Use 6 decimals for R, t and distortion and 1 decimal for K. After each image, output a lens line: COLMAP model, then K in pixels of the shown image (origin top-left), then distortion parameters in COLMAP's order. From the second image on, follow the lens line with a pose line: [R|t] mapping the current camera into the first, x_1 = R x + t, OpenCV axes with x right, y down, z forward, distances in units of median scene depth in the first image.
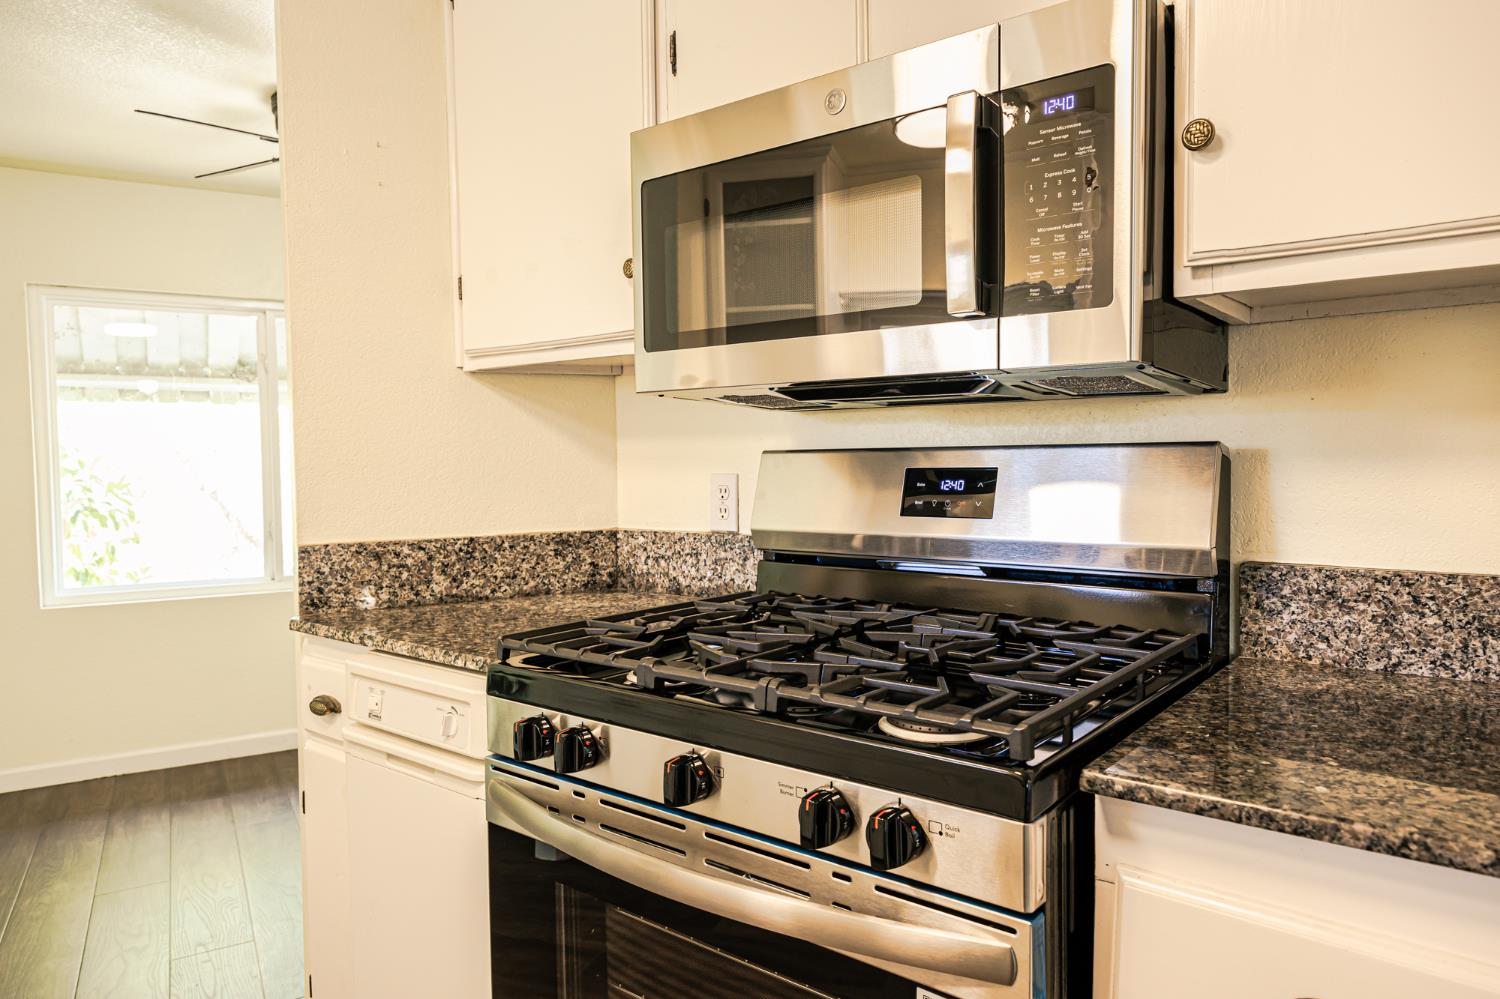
lens RADIAL K [[991.2, 0, 750.0], [0, 991.2, 499.5], [0, 0, 1]] dist [0.003448, 0.000555]
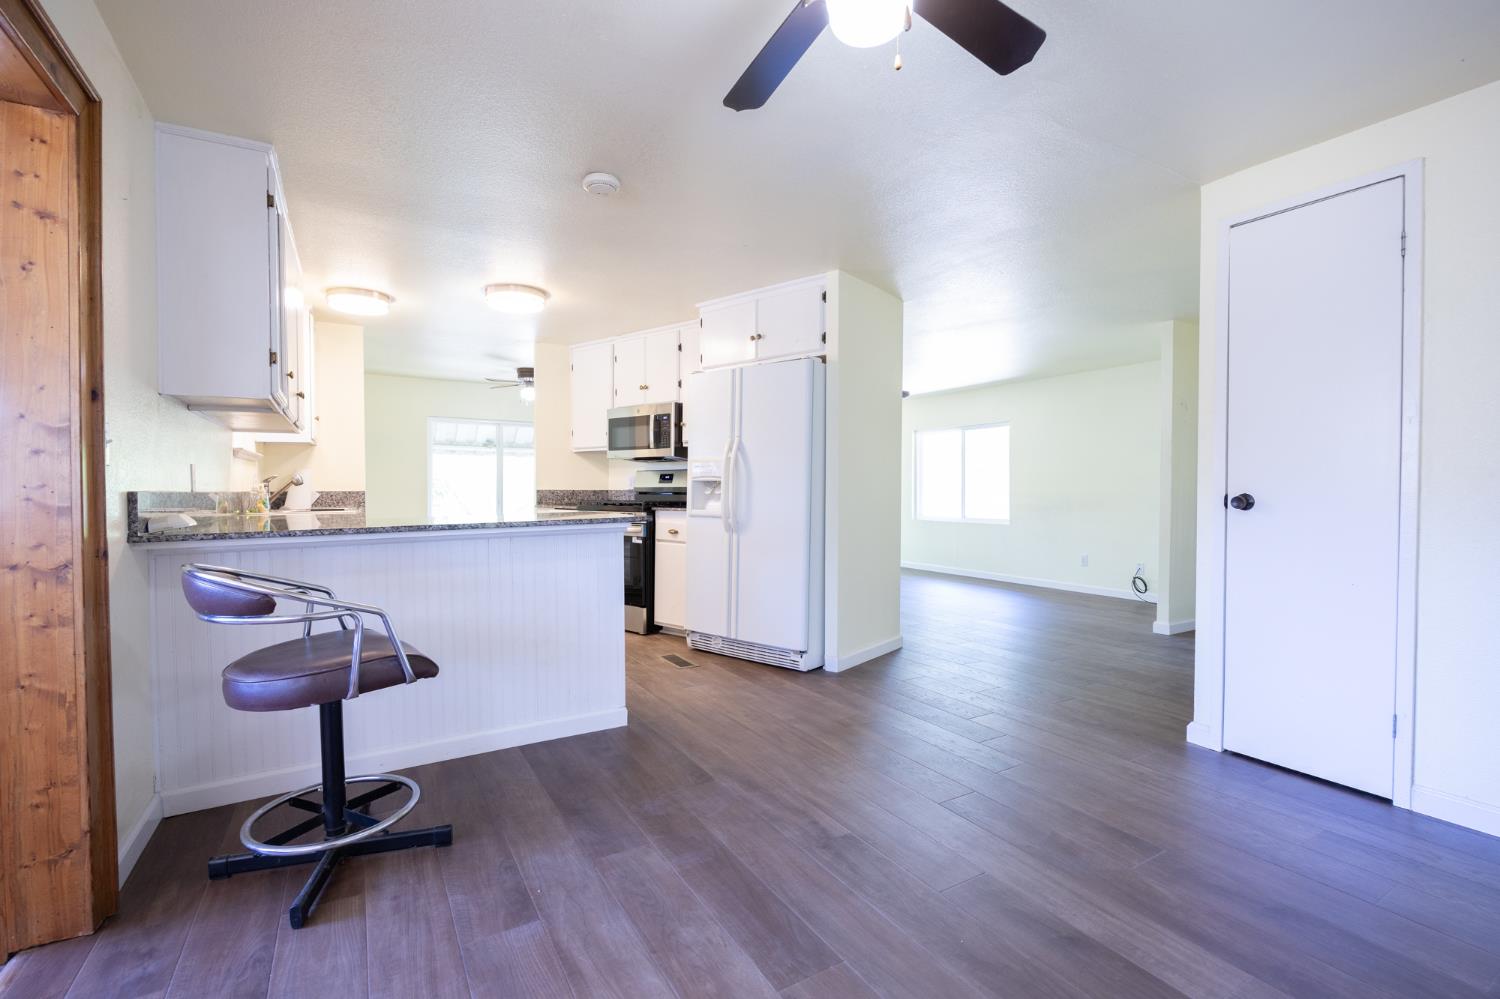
lens RADIAL K [[662.7, 0, 750.0], [0, 662.7, 499.5], [0, 0, 1]] dist [-0.010793, 0.000423]
pose [[0.999862, 0.013893, 0.009070, 0.560360], [-0.013642, 0.999540, -0.027084, 0.177723], [-0.009442, 0.026957, 0.999592, -2.291642]]
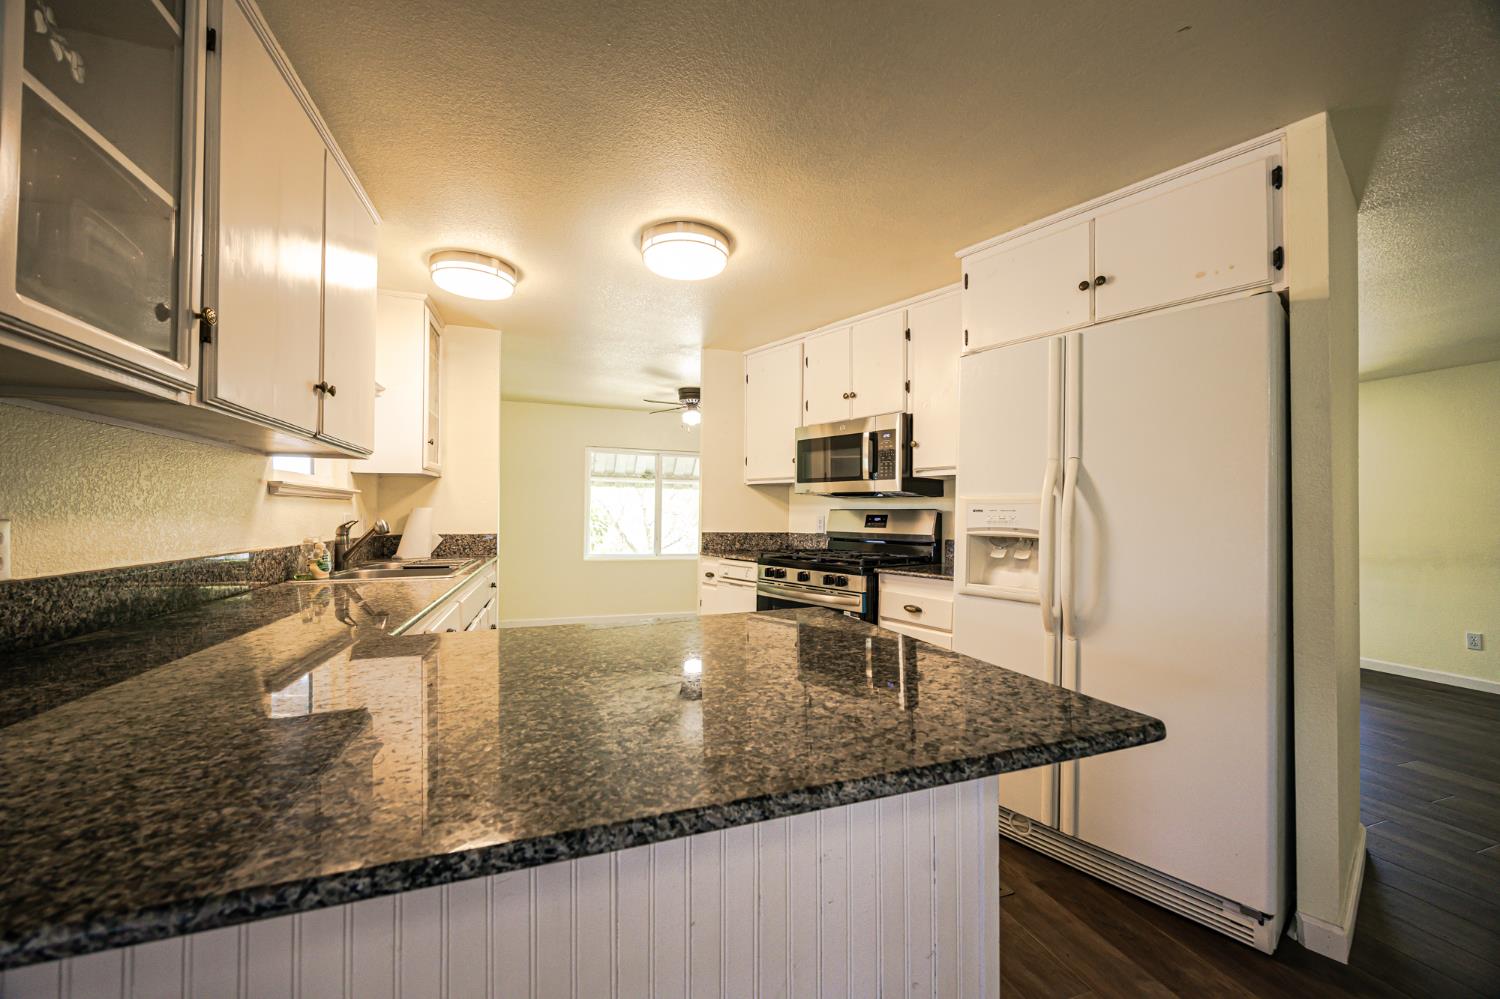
lens RADIAL K [[572.9, 0, 750.0], [0, 572.9, 499.5], [0, 0, 1]] dist [0.006906, -0.000058]
pose [[0.981084, 0.017692, -0.192773, 0.135592], [-0.030576, 0.997477, -0.064068, 0.061289], [0.191153, 0.068750, 0.979150, -1.145568]]
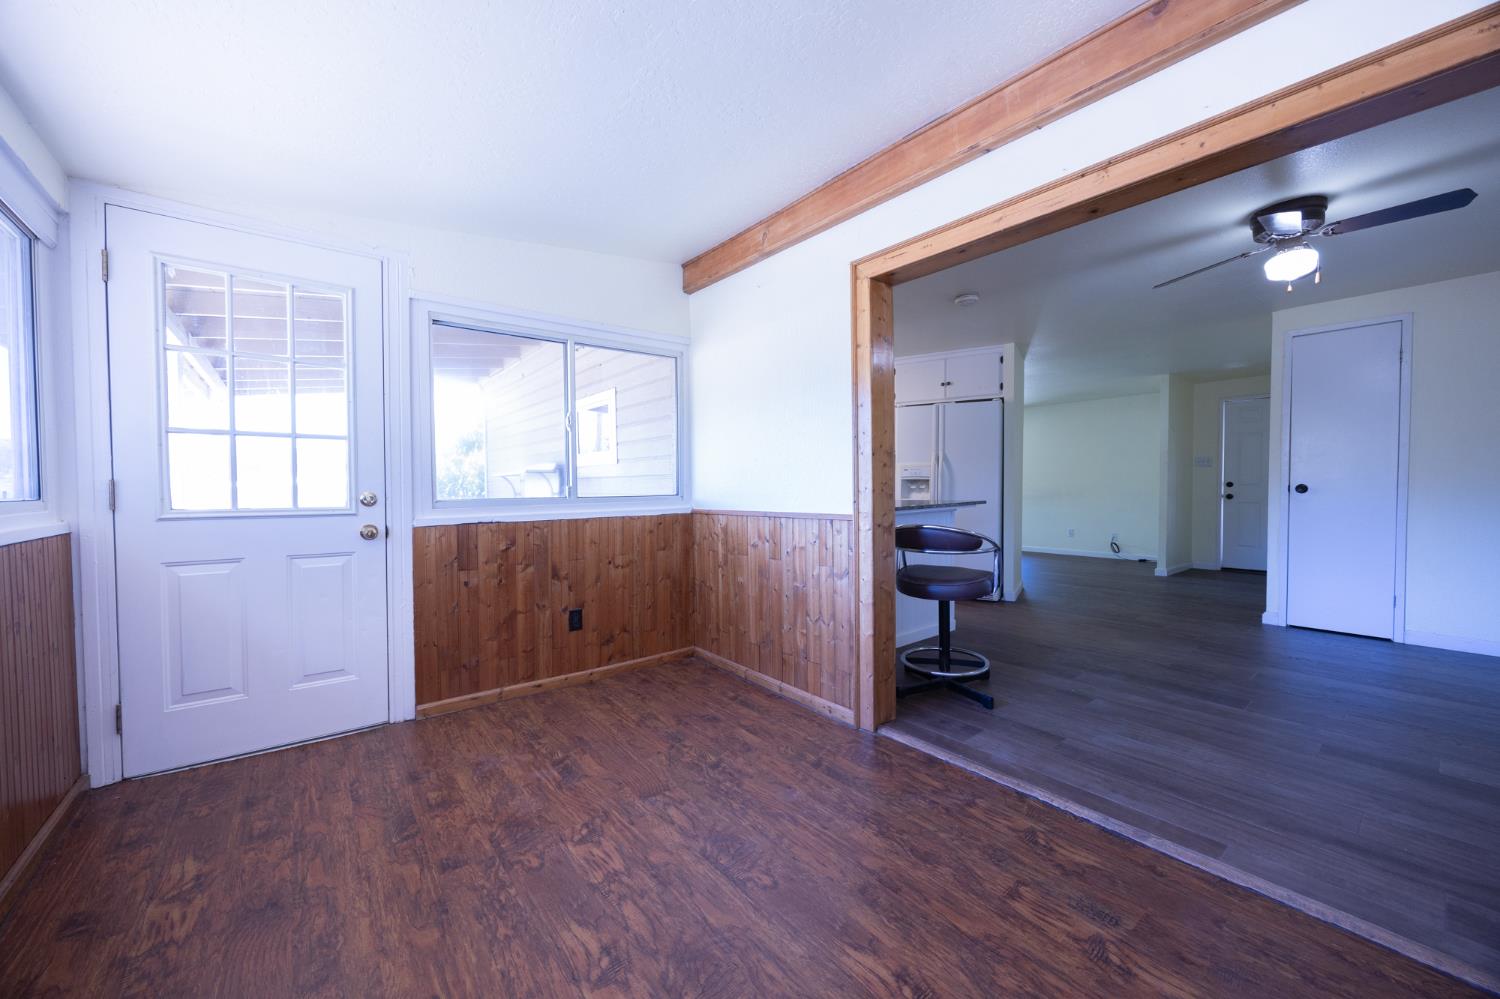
lens RADIAL K [[572.9, 0, 750.0], [0, 572.9, 499.5], [0, 0, 1]] dist [0.006906, -0.000058]
pose [[0.985874, 0.002235, 0.167472, -1.003053], [0.001570, 0.999744, -0.022581, 0.224616], [-0.167480, 0.022525, 0.985618, -2.803434]]
